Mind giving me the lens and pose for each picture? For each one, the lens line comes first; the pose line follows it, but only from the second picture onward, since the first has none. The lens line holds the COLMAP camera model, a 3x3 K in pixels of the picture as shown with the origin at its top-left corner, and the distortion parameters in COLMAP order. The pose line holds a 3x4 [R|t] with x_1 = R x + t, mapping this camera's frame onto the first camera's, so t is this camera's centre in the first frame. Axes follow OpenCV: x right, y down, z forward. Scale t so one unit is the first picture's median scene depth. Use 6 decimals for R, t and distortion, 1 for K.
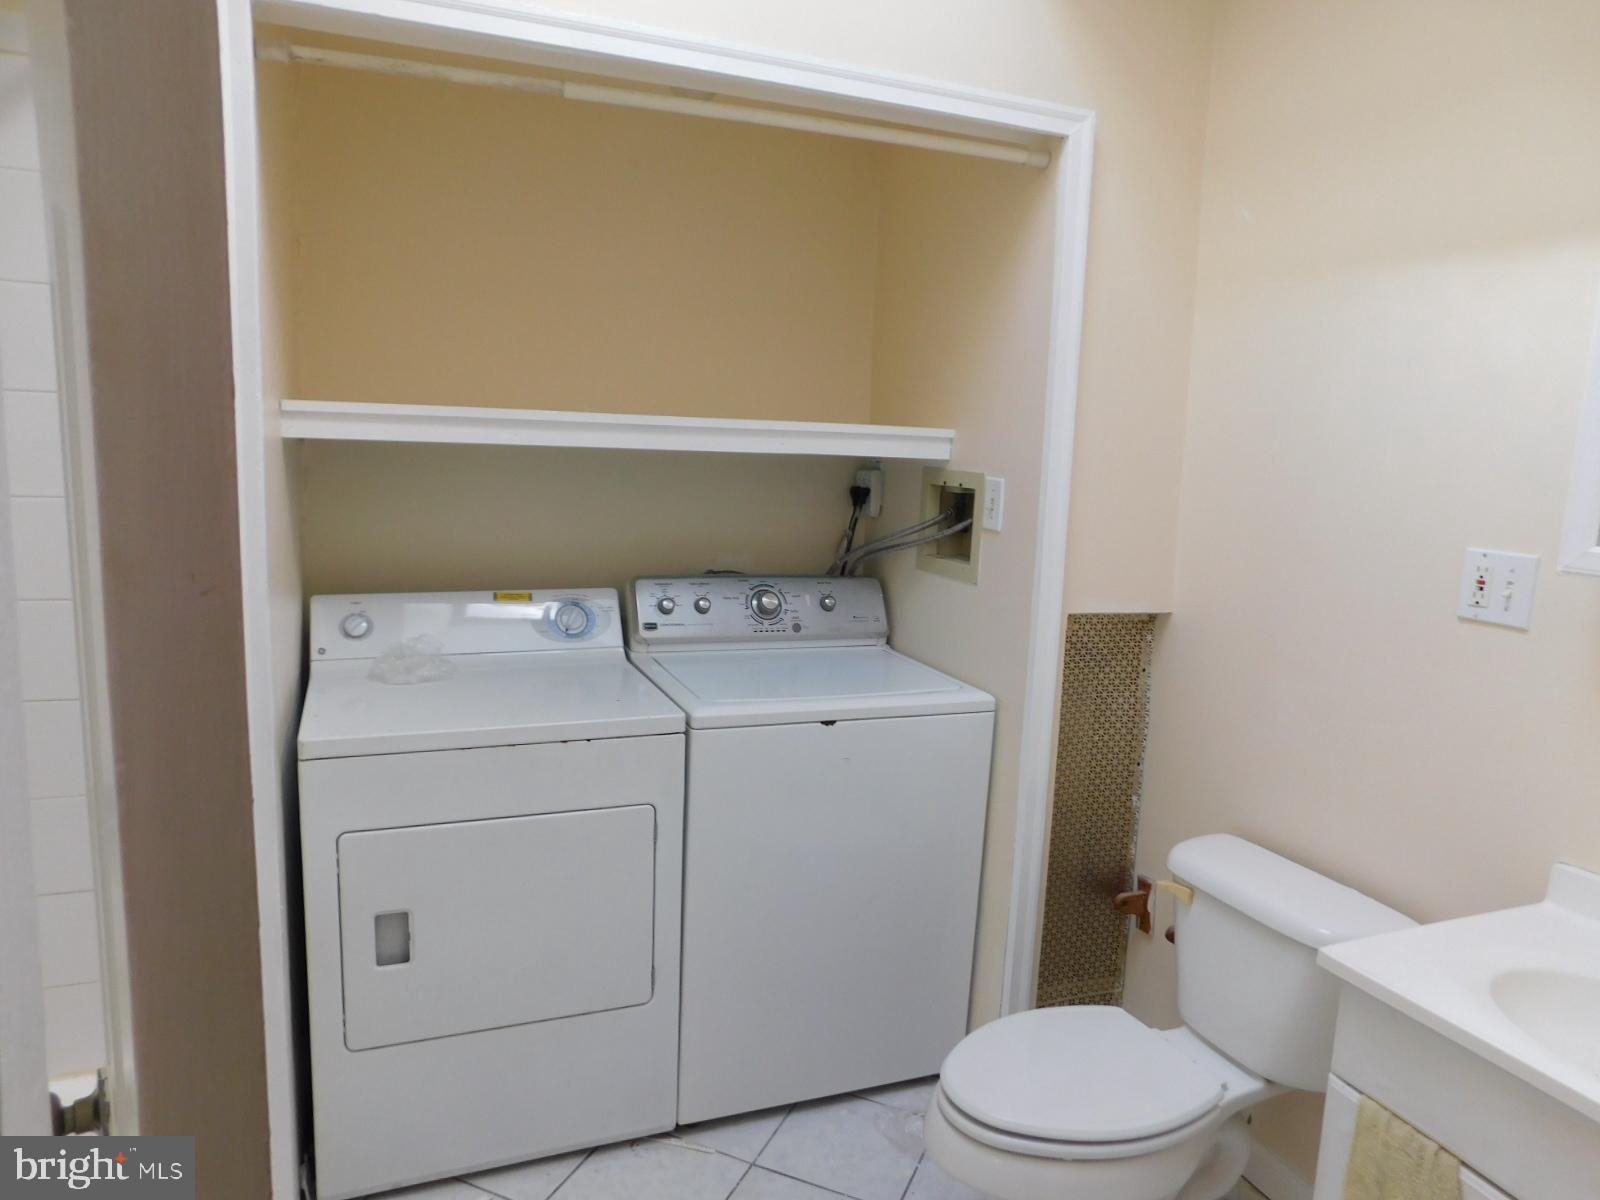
lens RADIAL K [[1060.4, 0, 809.7], [0, 1060.4, 602.7], [0, 0, 1]] dist [-0.054610, 0.039645]
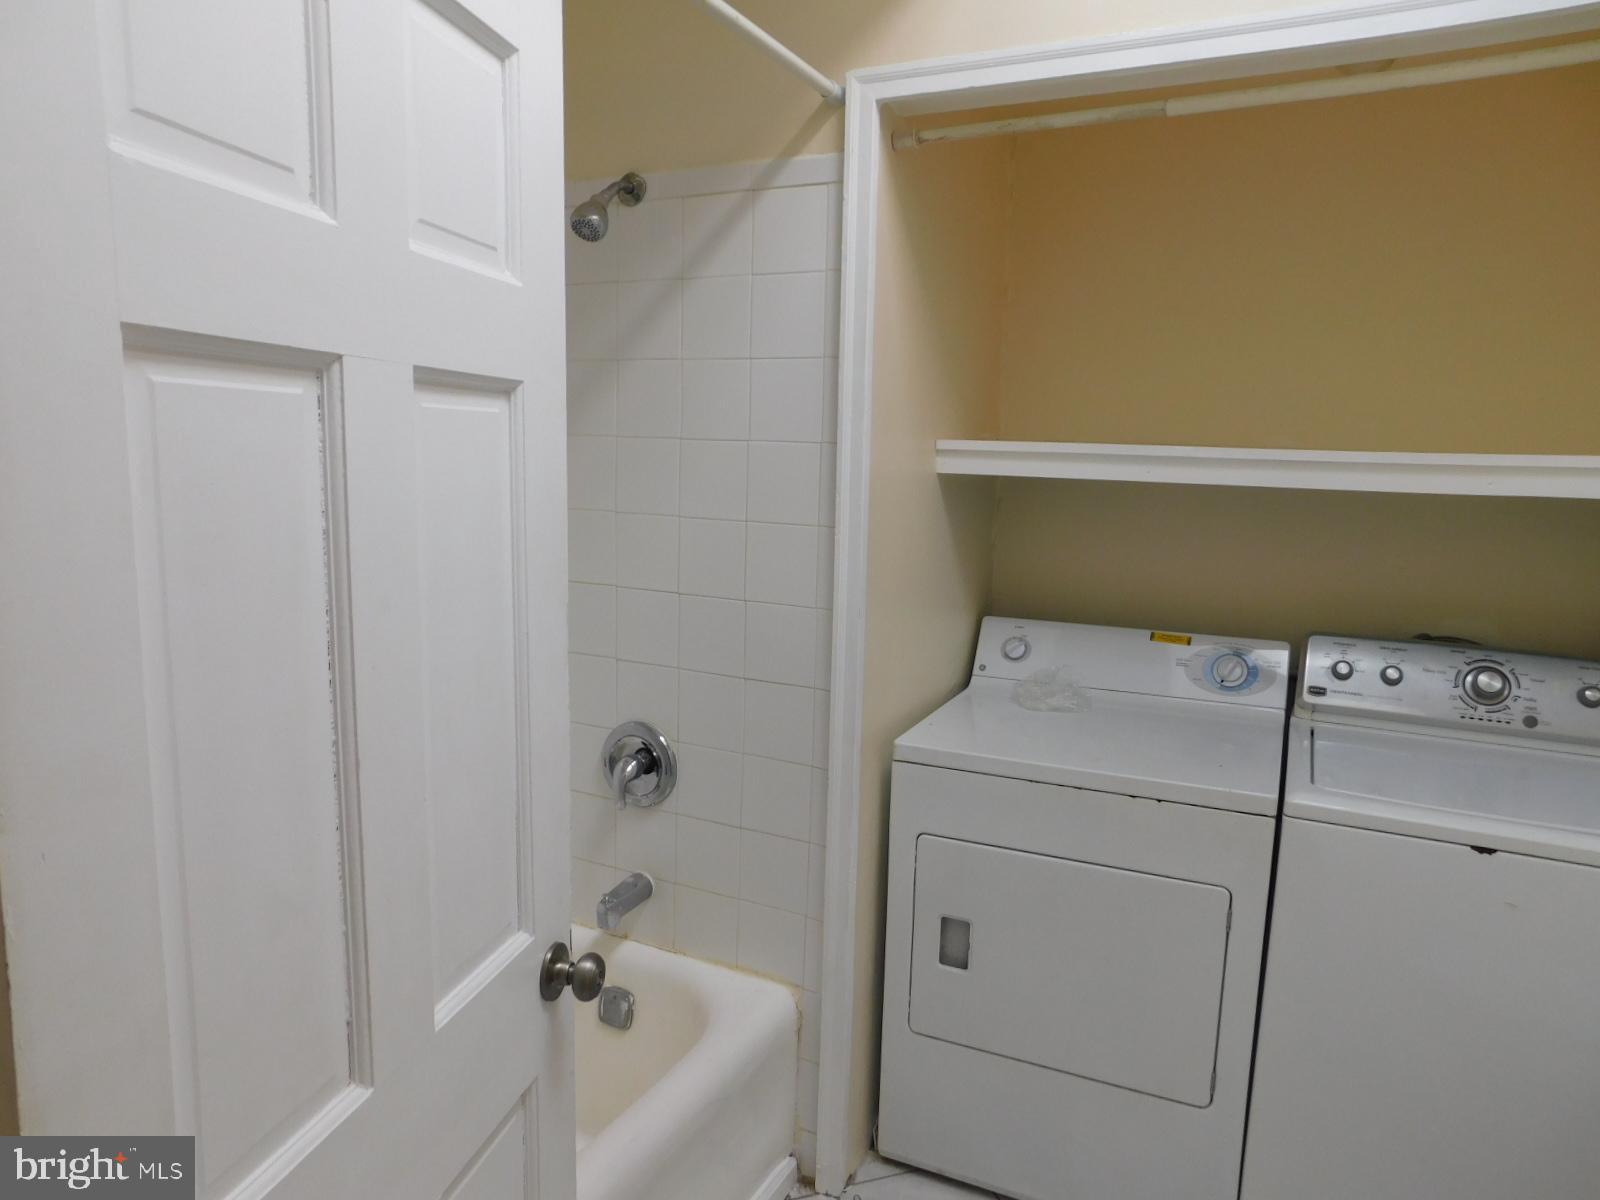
lens RADIAL K [[1053.3, 0, 800.0], [0, 1053.3, 600.0], [0, 0, 1]] dist [-0.063971, 0.044999]
pose [[0.662137, 0.086761, -0.744344, 0.197609], [-0.107976, 0.993956, 0.019805, -0.022838], [0.741563, 0.067258, 0.667503, 0.114843]]
